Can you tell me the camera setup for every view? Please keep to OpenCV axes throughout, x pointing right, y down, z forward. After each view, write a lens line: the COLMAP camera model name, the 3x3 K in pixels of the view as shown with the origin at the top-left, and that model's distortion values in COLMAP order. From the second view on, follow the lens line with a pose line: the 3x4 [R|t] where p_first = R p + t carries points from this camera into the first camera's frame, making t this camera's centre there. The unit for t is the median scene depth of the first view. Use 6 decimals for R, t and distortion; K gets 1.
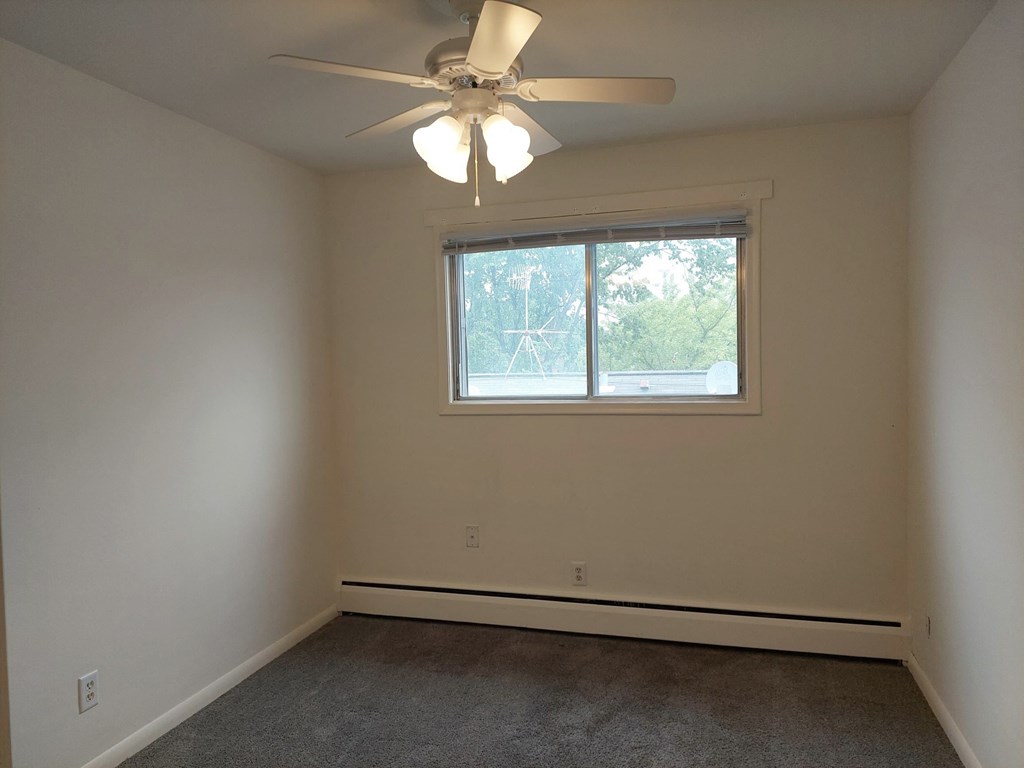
lens RADIAL K [[745.3, 0, 504.0], [0, 745.3, 387.9], [0, 0, 1]] dist [0.084359, -0.050382]
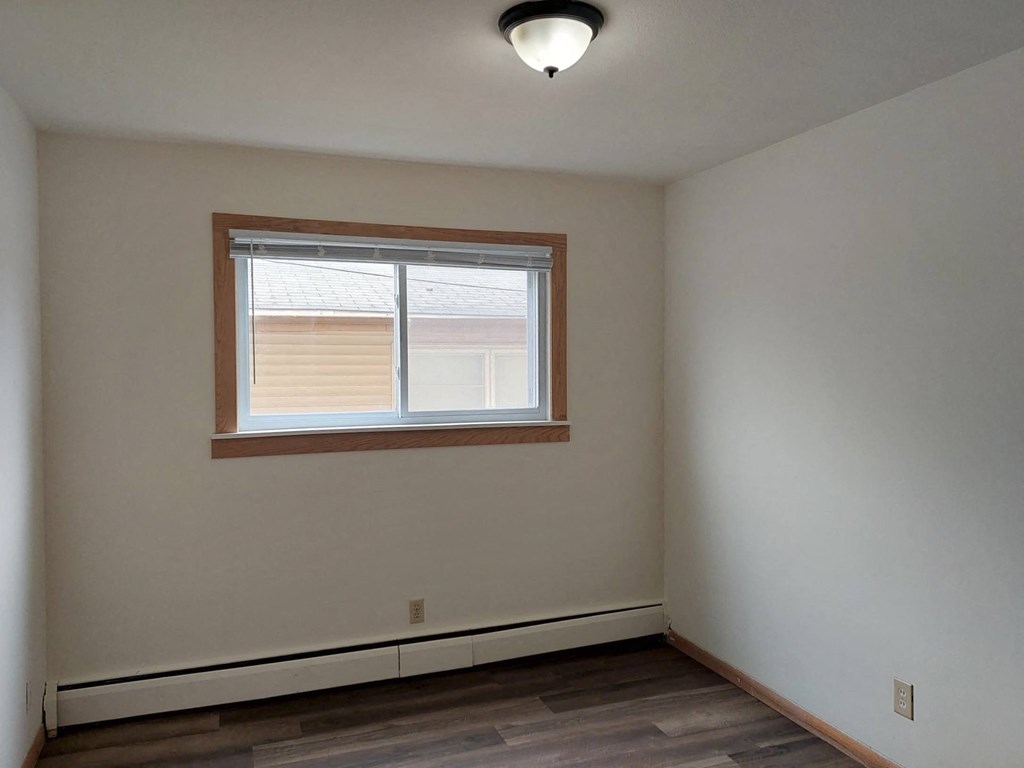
lens RADIAL K [[756.6, 0, 512.0], [0, 756.6, 384.0], [0, 0, 1]] dist [0.084971, -0.063513]
pose [[0.811945, 0.004703, 0.583715, -0.360715], [0.027576, 0.998542, -0.046404, 0.012633], [-0.583082, 0.053774, 0.810631, 0.138574]]
